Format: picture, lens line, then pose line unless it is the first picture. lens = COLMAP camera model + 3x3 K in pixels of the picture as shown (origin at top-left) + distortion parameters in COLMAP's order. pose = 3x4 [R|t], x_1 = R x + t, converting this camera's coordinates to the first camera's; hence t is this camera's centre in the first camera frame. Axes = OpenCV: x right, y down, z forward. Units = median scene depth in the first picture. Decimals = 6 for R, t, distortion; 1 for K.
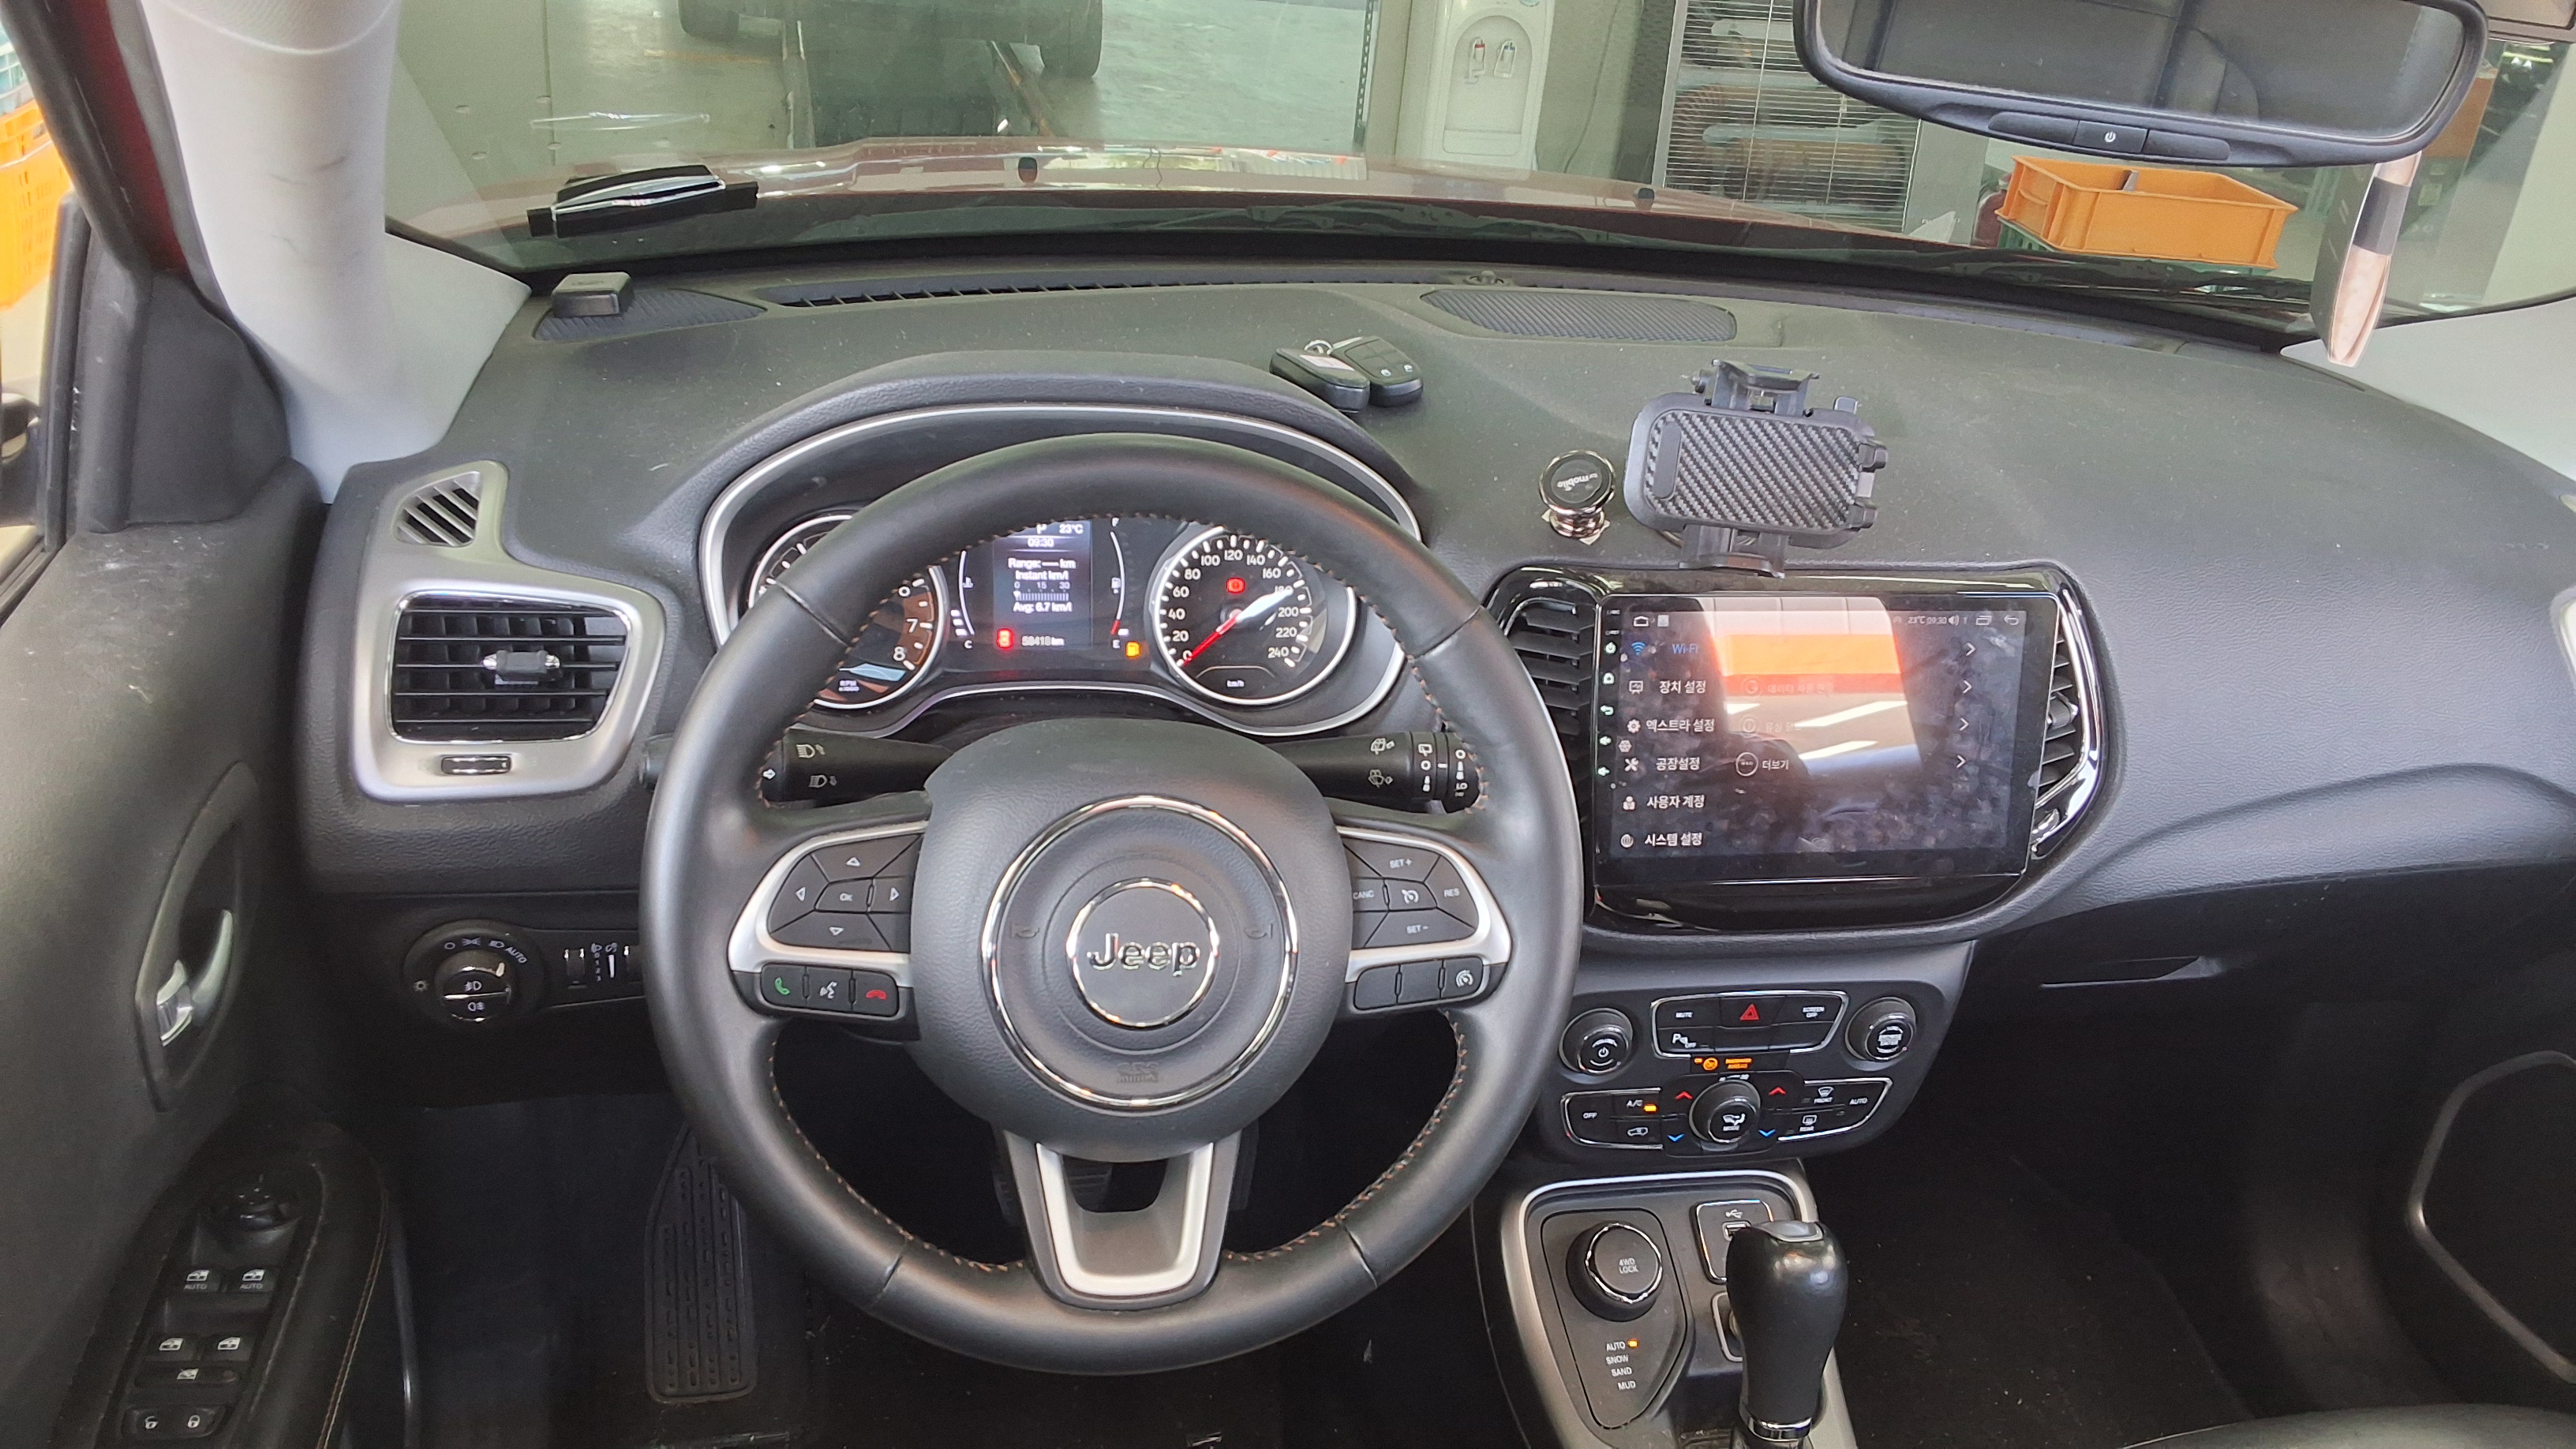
lens RADIAL K [[2041.9, 0, 1281.7], [0, 2041.9, 761.9], [0, 0, 1]] dist [0.112985, -0.201170]
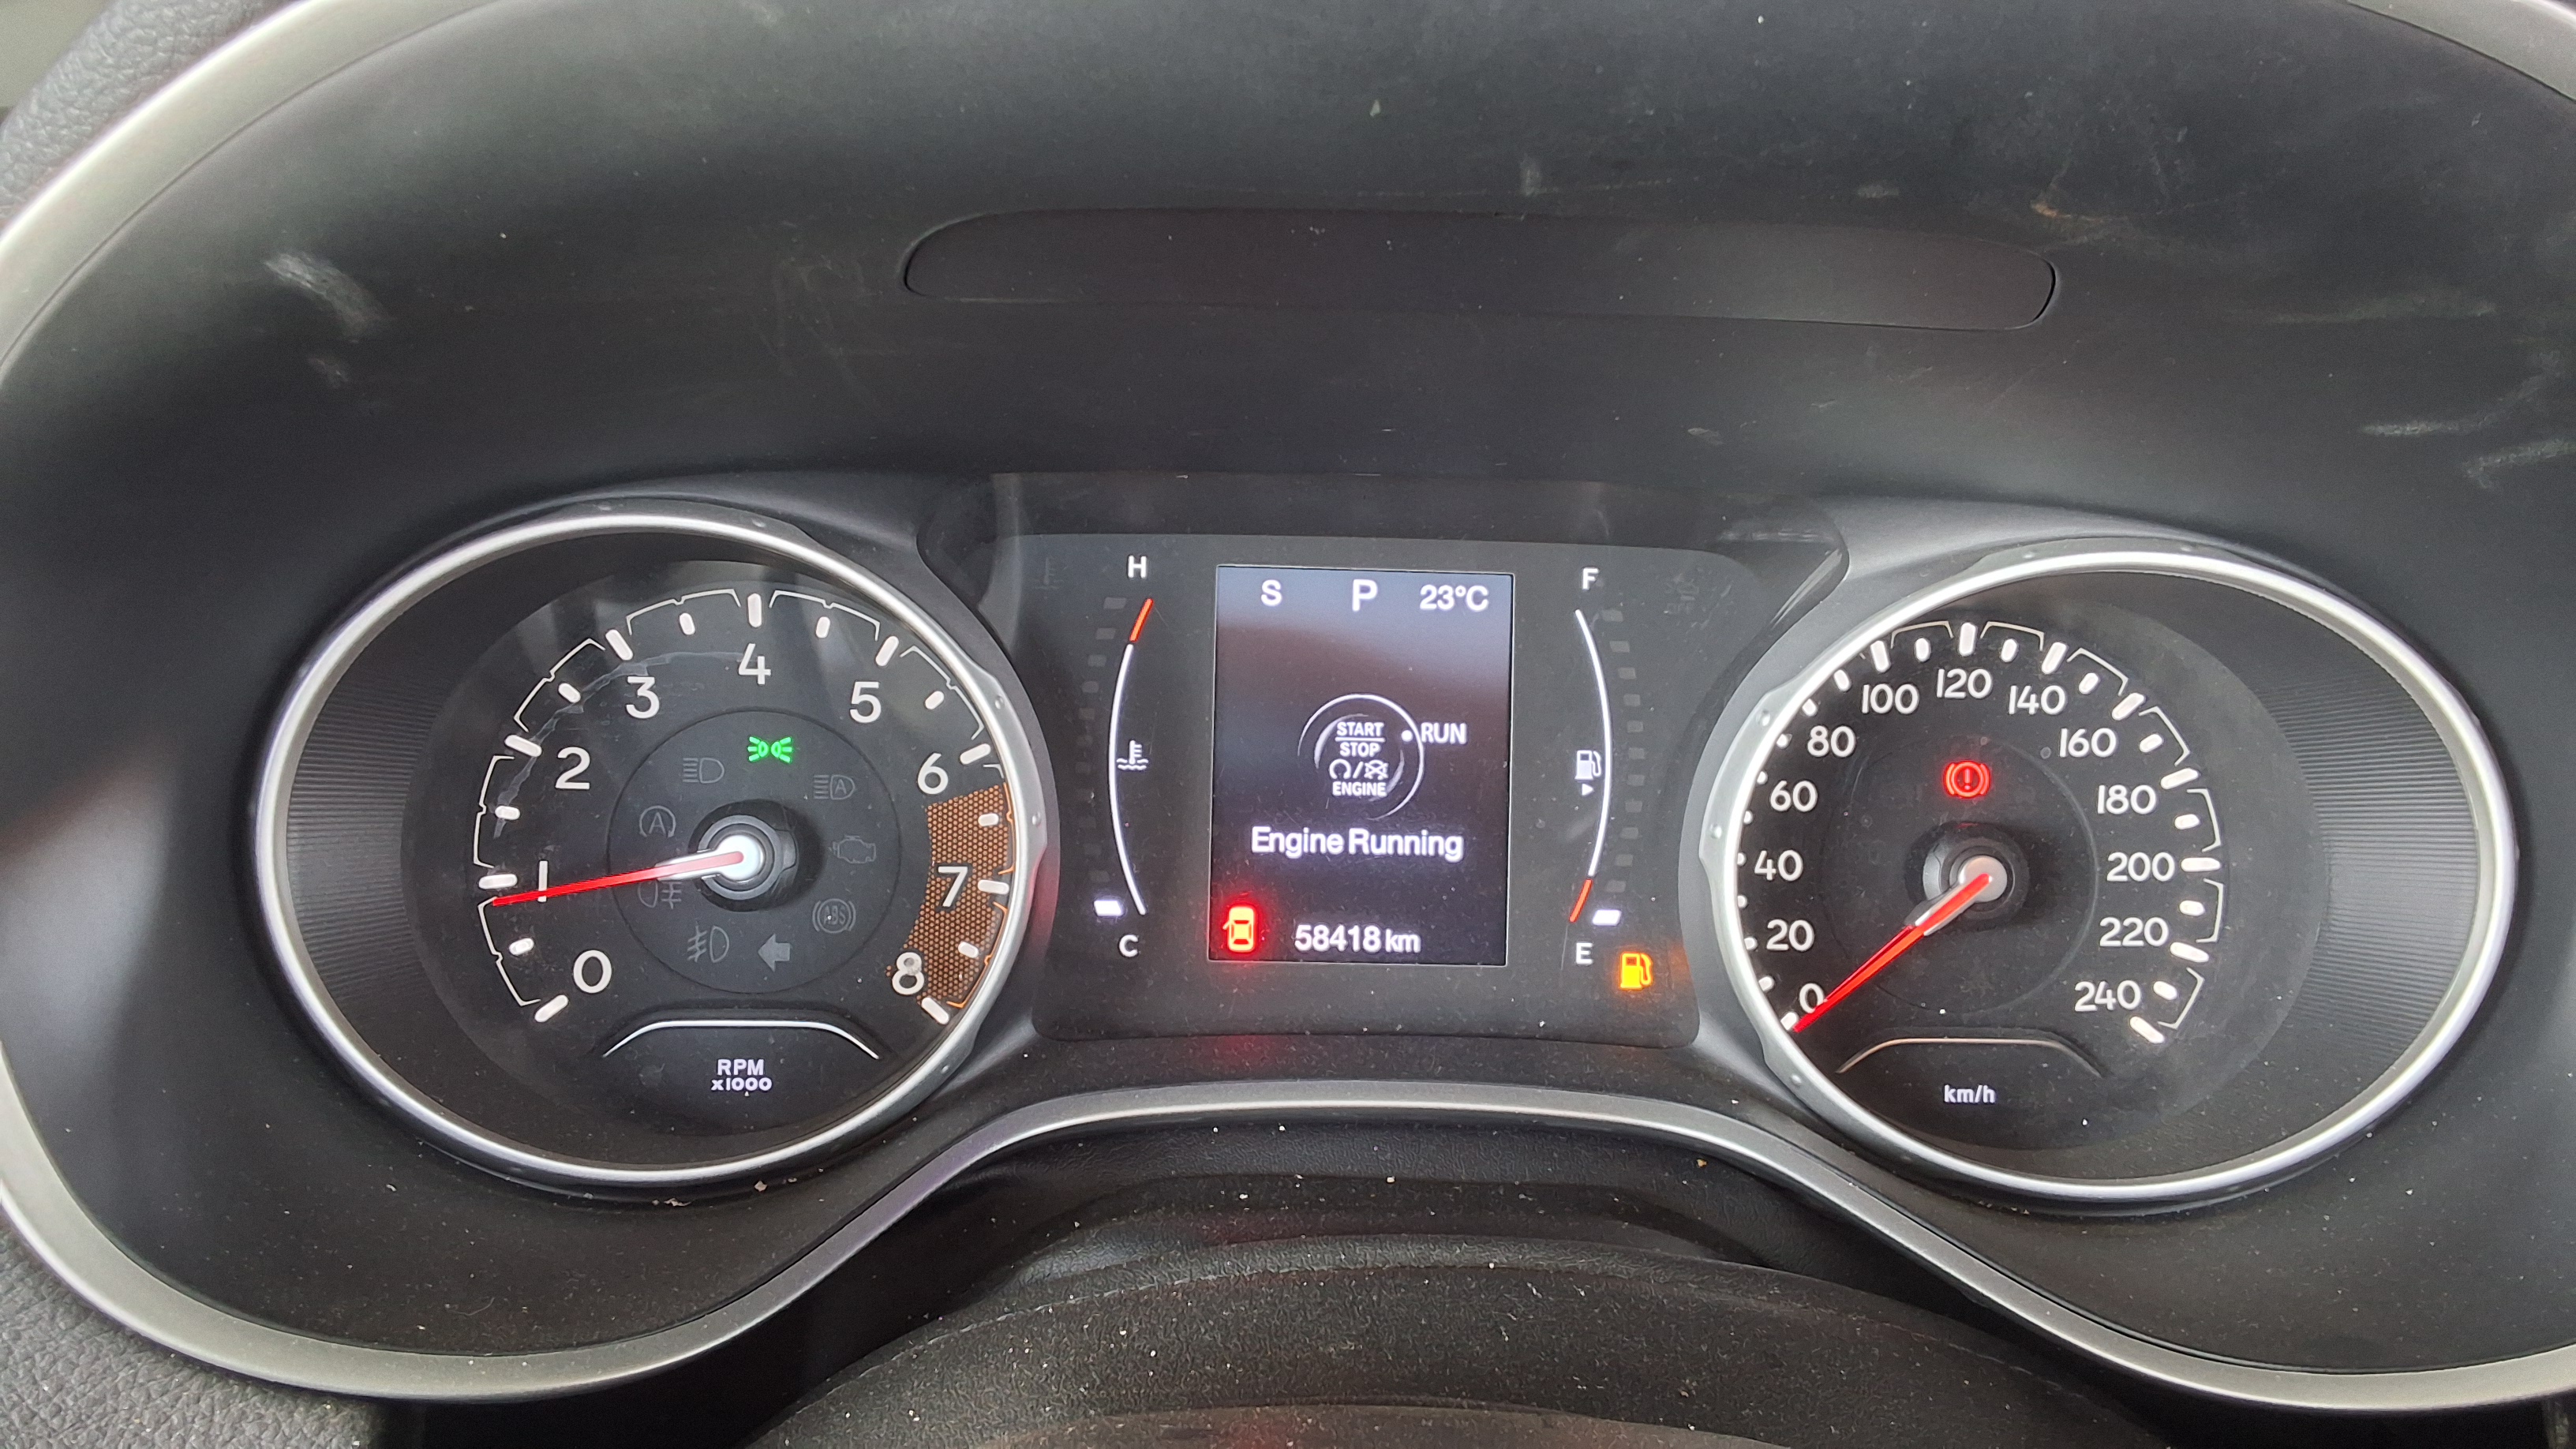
lens RADIAL K [[2041.9, 0, 1281.7], [0, 2041.9, 761.9], [0, 0, 1]] dist [0.112985, -0.201170]
pose [[0.981978, 0.017610, -0.188175, -0.069346], [-0.035022, 0.995361, -0.089607, -0.058752], [0.185724, 0.094582, 0.978039, 0.692710]]
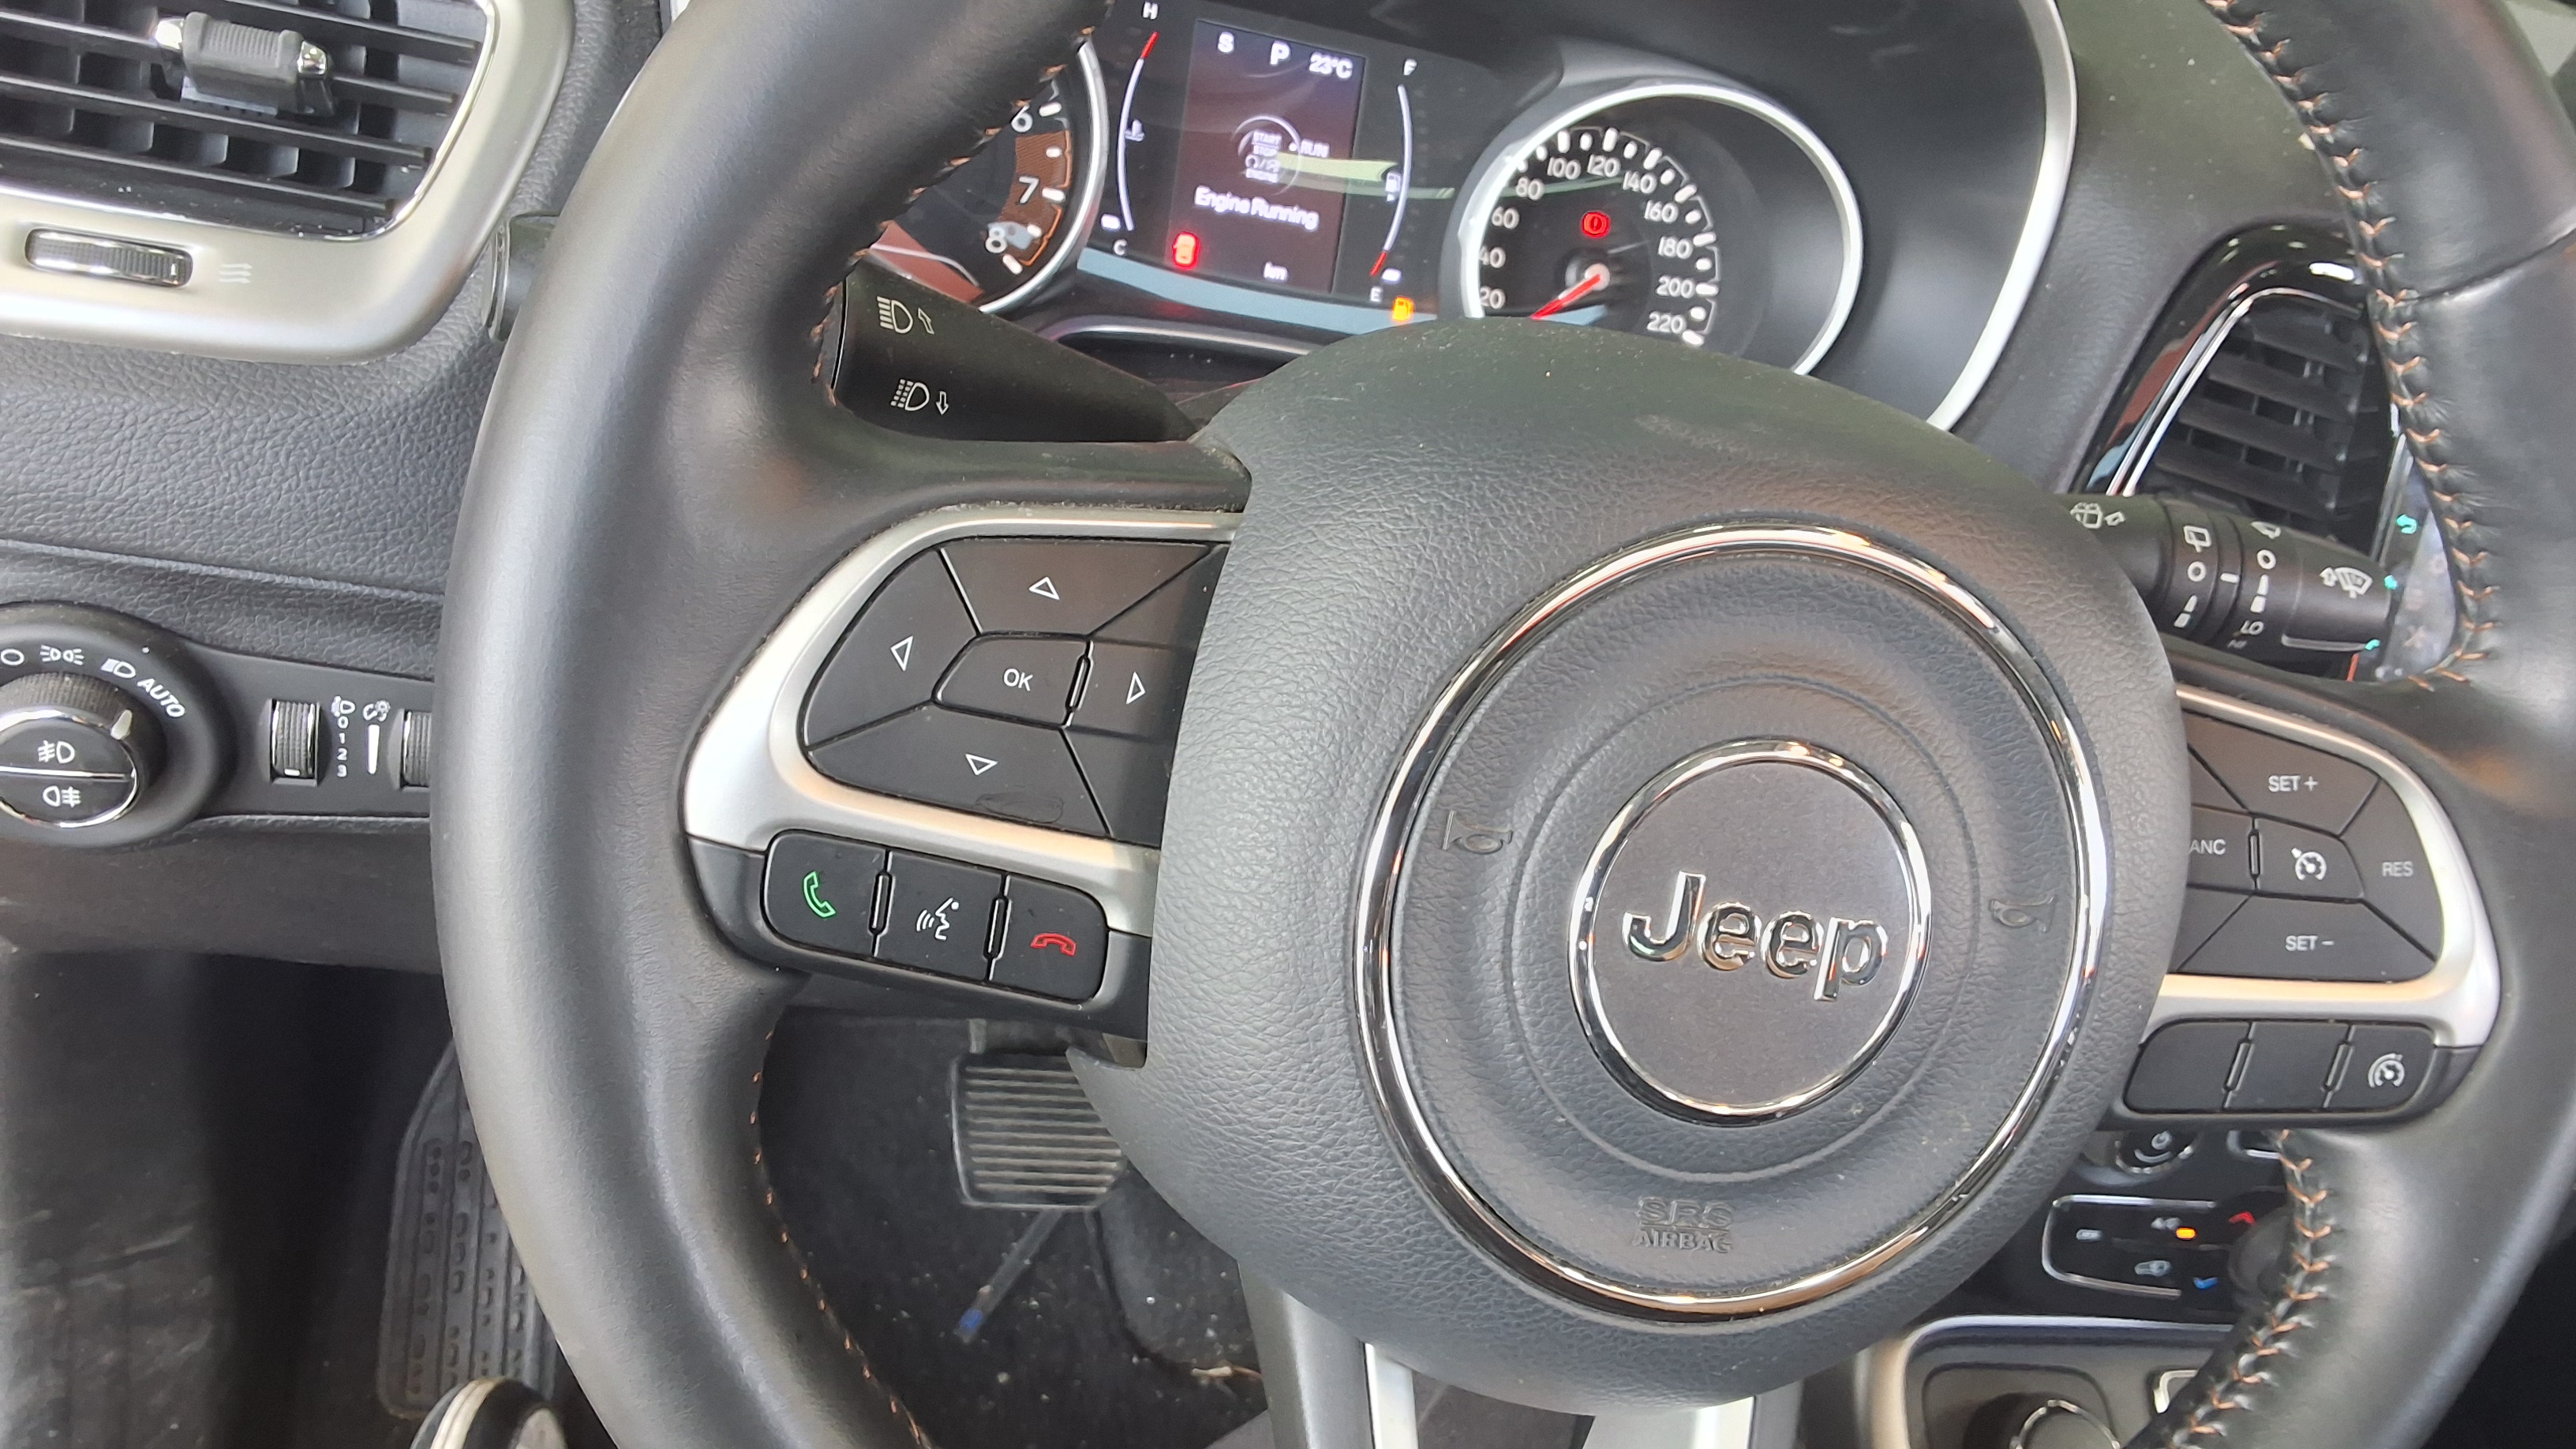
lens RADIAL K [[2041.9, 0, 1281.7], [0, 2041.9, 761.9], [0, 0, 1]] dist [0.112985, -0.201170]
pose [[0.987035, 0.137578, 0.082665, -0.138875], [-0.143190, 0.987474, 0.066272, 0.035440], [-0.072512, -0.077250, 0.994371, 0.450633]]
